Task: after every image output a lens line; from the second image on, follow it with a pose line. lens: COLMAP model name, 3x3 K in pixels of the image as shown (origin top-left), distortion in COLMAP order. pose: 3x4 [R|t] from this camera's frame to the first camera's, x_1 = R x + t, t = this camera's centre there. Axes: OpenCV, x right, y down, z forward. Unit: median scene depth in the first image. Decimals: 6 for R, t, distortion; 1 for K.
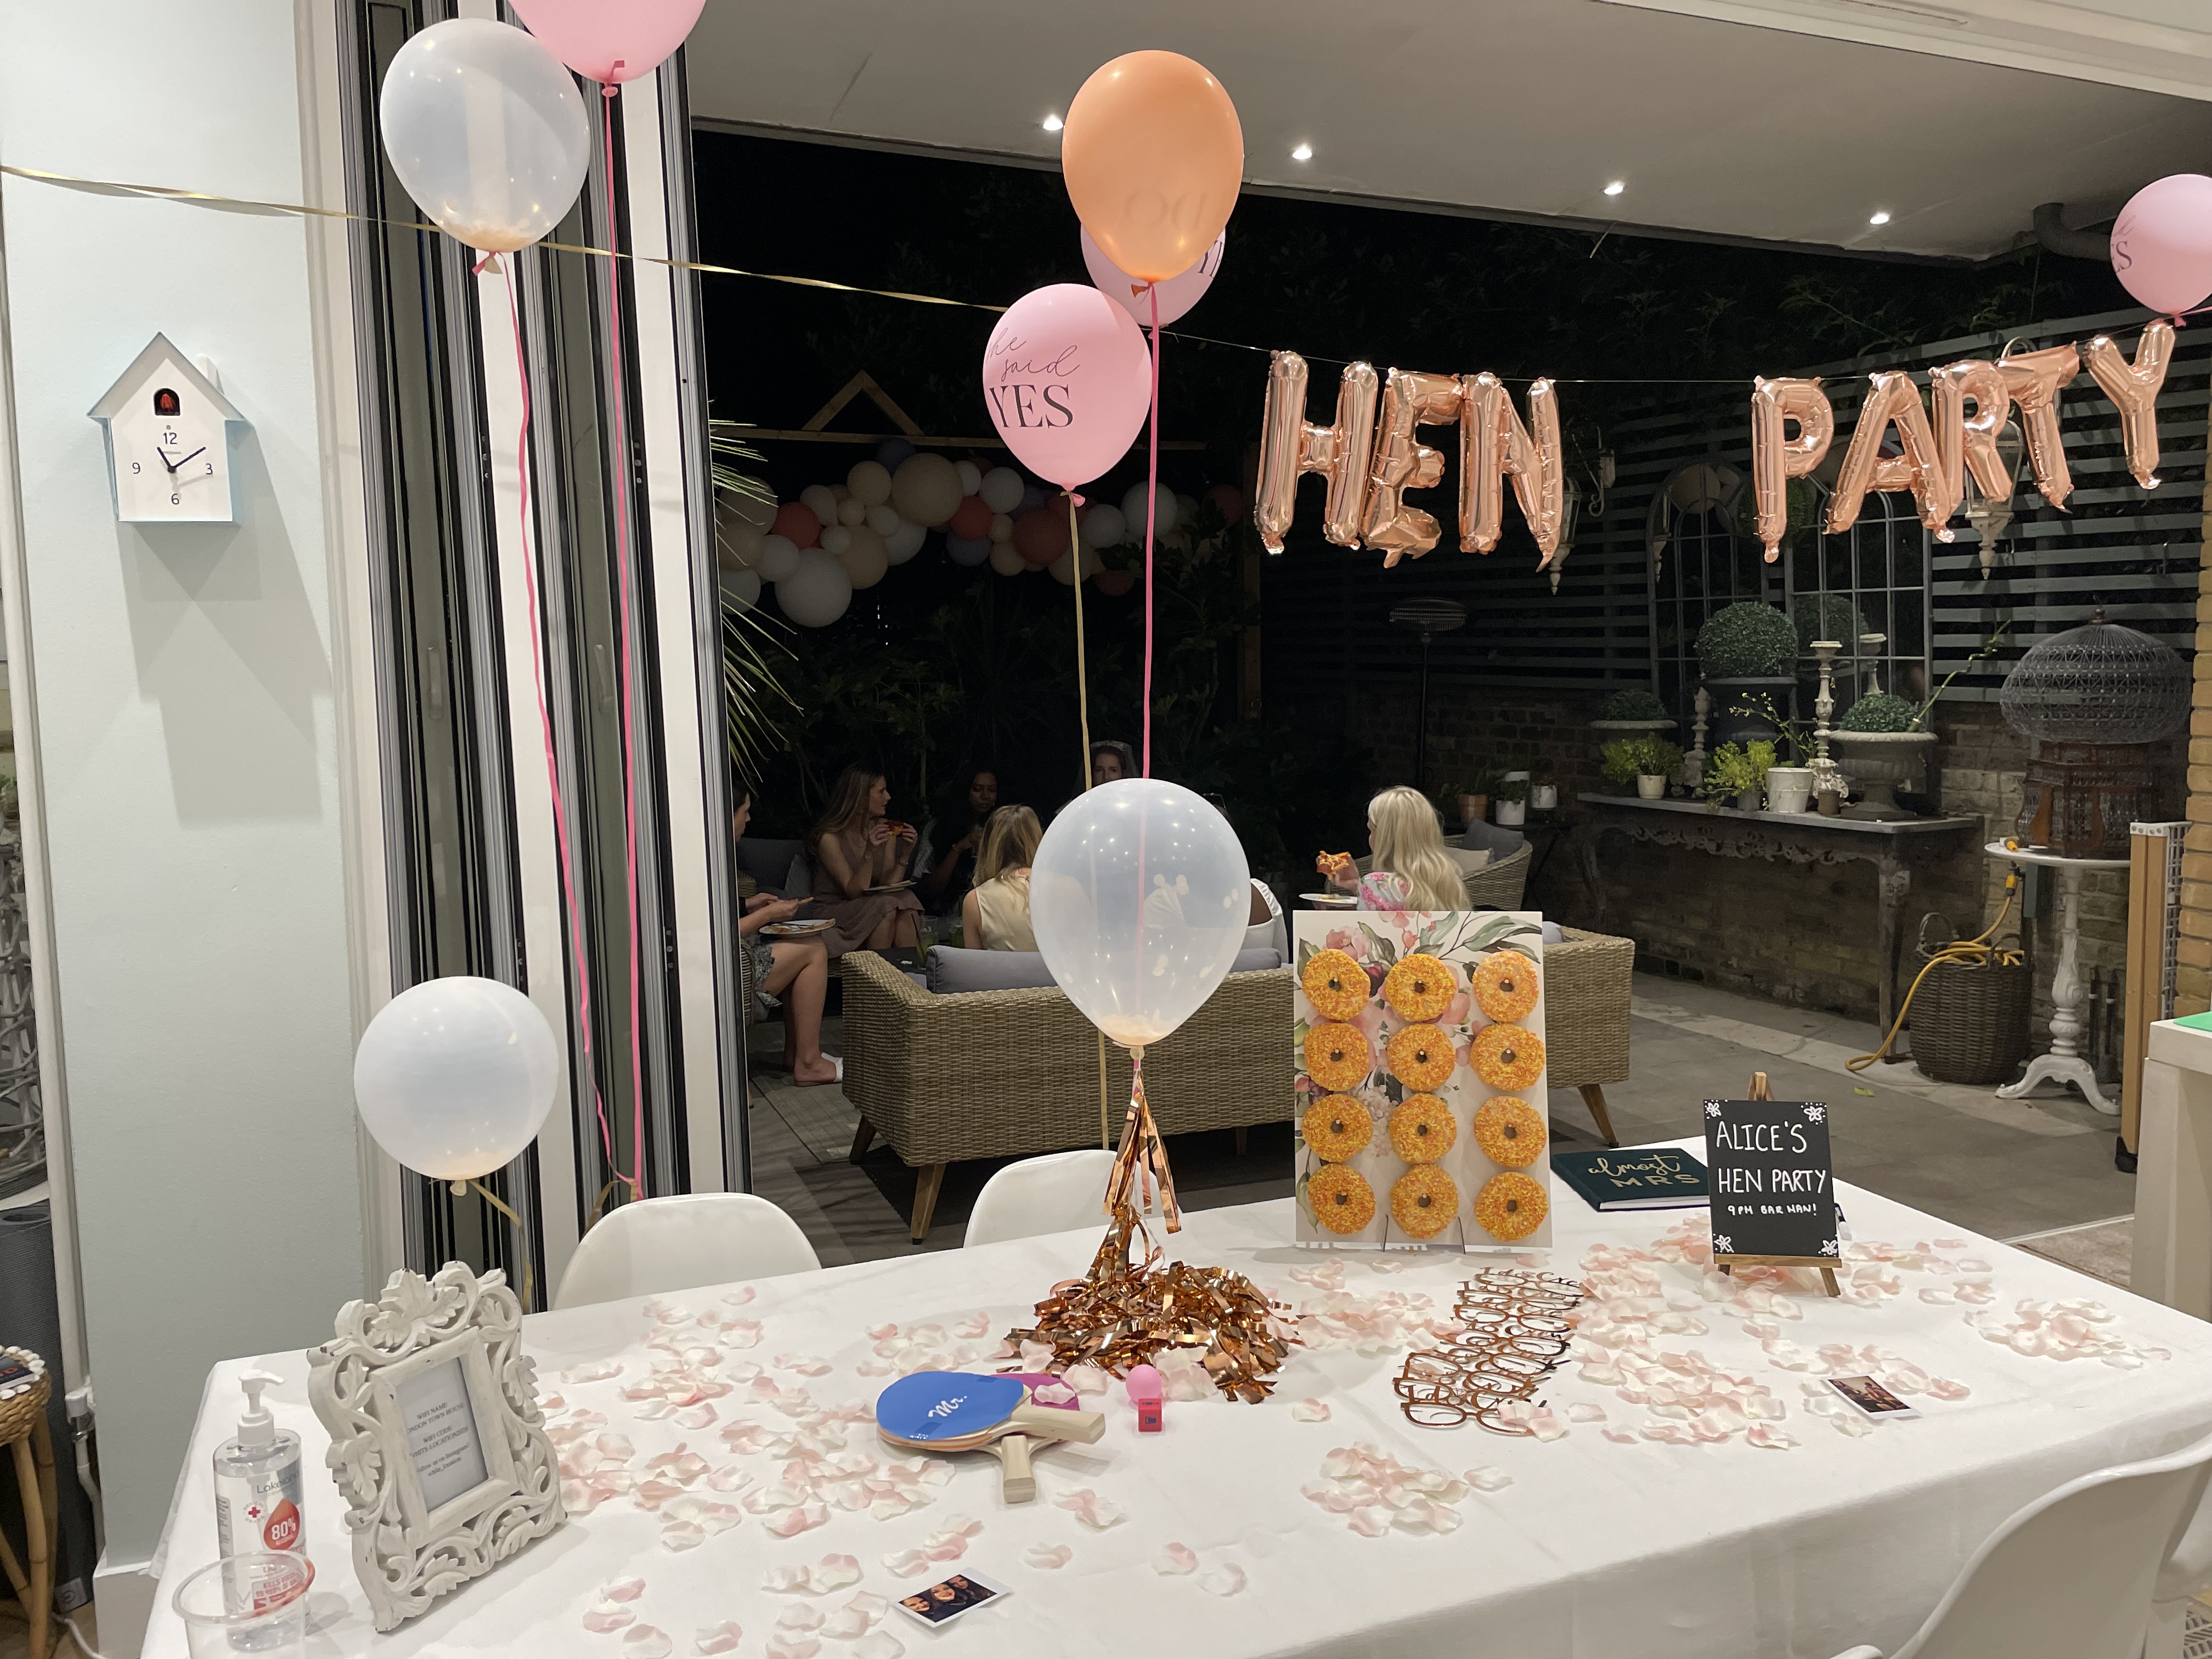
lens RADIAL K [[1620.6, 0, 1106.0], [0, 1620.6, 829.5], [0, 0, 1]] dist [0.085737, -0.125909]
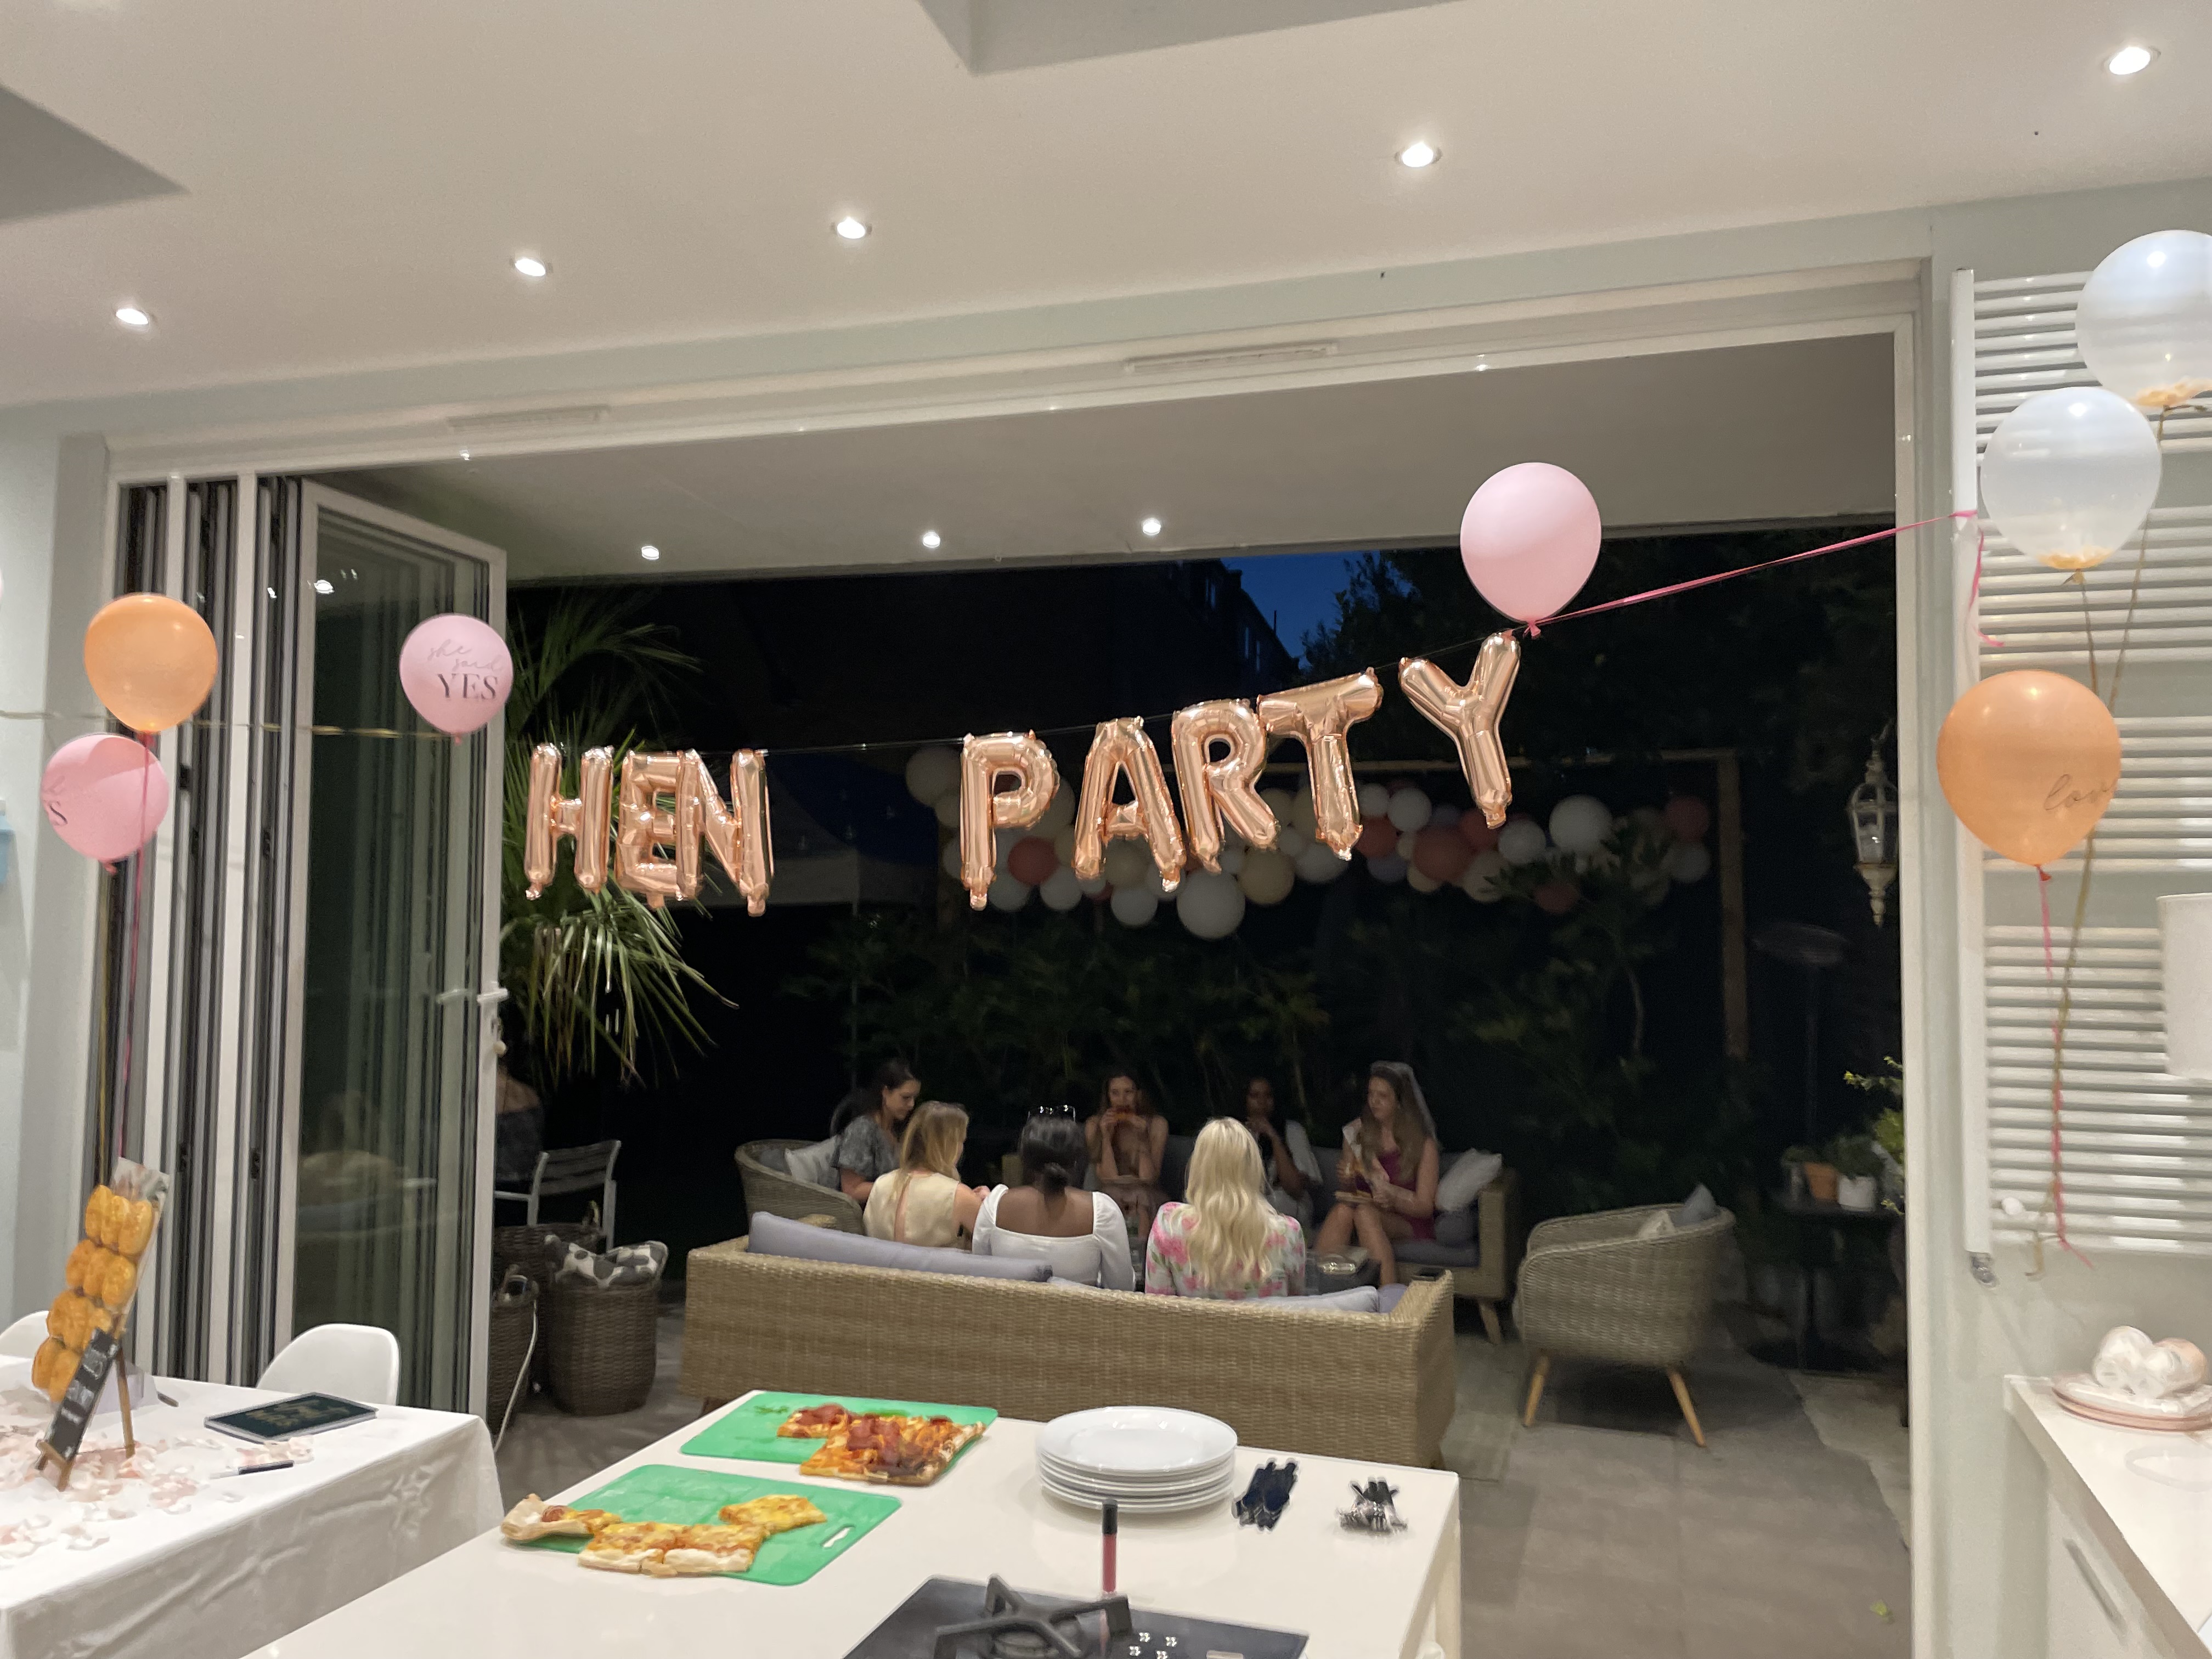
lens RADIAL K [[1620.6, 0, 1106.0], [0, 1620.6, 829.5], [0, 0, 1]] dist [0.085737, -0.125909]
pose [[0.770516, -0.016227, -0.637215, 1.117730], [-0.100006, 0.984218, -0.145990, -0.070867], [0.629527, 0.176213, 0.756733, 0.269544]]
